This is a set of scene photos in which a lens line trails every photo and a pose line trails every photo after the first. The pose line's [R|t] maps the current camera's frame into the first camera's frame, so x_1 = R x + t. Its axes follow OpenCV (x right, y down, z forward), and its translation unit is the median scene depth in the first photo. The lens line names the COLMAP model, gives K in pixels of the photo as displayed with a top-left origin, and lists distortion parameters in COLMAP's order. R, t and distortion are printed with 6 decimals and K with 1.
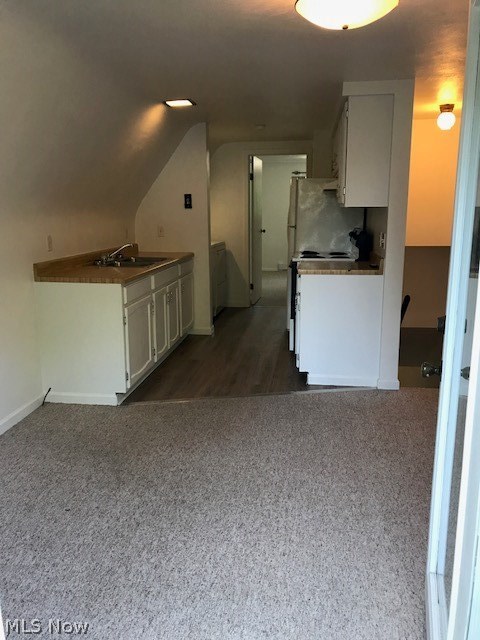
lens RADIAL K [[536.3, 0, 243.0], [0, 536.3, 317.8], [0, 0, 1]] dist [0.129147, -0.035455]
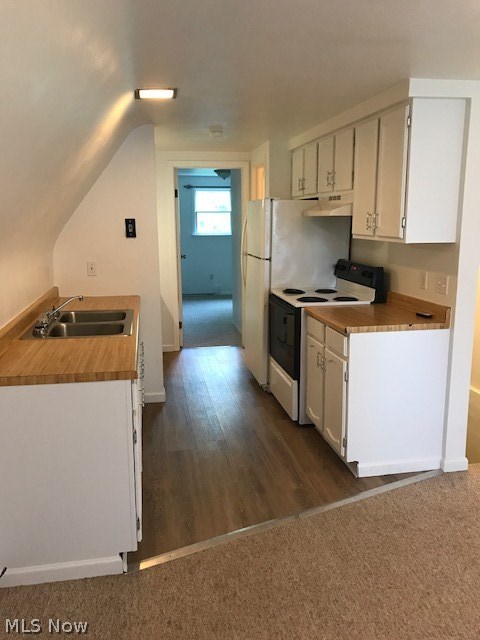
lens RADIAL K [[536.3, 0, 237.9], [0, 536.3, 322.1], [0, 0, 1]] dist [0.129147, -0.035455]
pose [[0.949467, -0.064512, 0.307167, -0.258752], [0.065748, 0.997816, 0.006333, -0.108011], [-0.306905, 0.014183, 0.951635, 0.329807]]
